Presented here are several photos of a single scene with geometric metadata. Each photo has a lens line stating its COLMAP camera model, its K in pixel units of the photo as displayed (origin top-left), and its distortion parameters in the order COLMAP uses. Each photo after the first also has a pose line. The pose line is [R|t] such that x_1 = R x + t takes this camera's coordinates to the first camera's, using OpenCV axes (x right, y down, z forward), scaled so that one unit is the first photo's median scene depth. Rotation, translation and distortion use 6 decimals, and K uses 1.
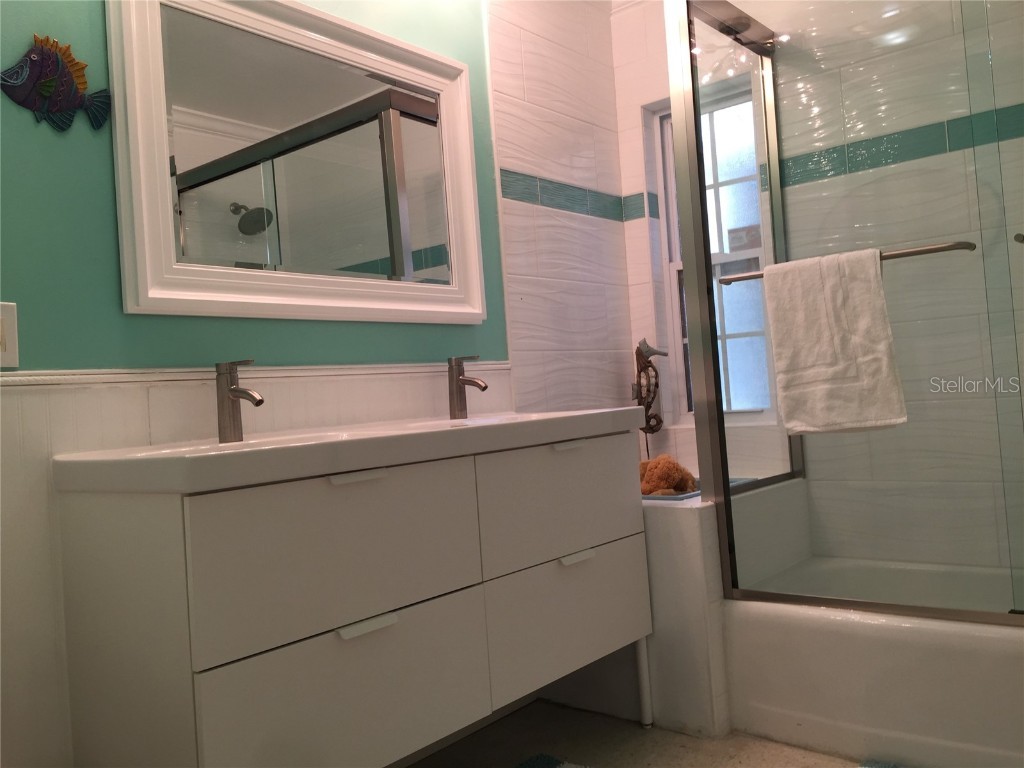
lens RADIAL K [[866.8, 0, 513.0], [0, 866.8, 369.5], [0, 0, 1]] dist [0.097936, -0.144239]
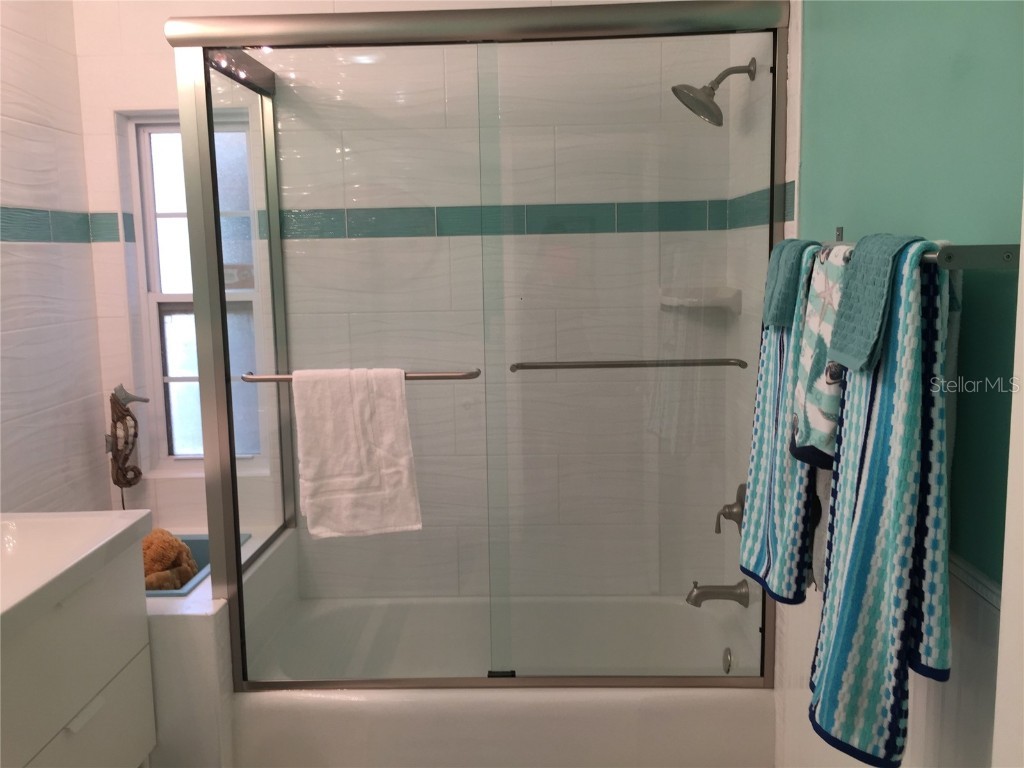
lens RADIAL K [[866.8, 0, 513.0], [0, 866.8, 369.5], [0, 0, 1]] dist [0.097936, -0.144239]
pose [[0.785073, -0.026639, 0.618830, -0.127204], [-0.057544, 0.991617, 0.115689, -0.254181], [-0.616724, -0.126434, 0.776960, 0.090237]]
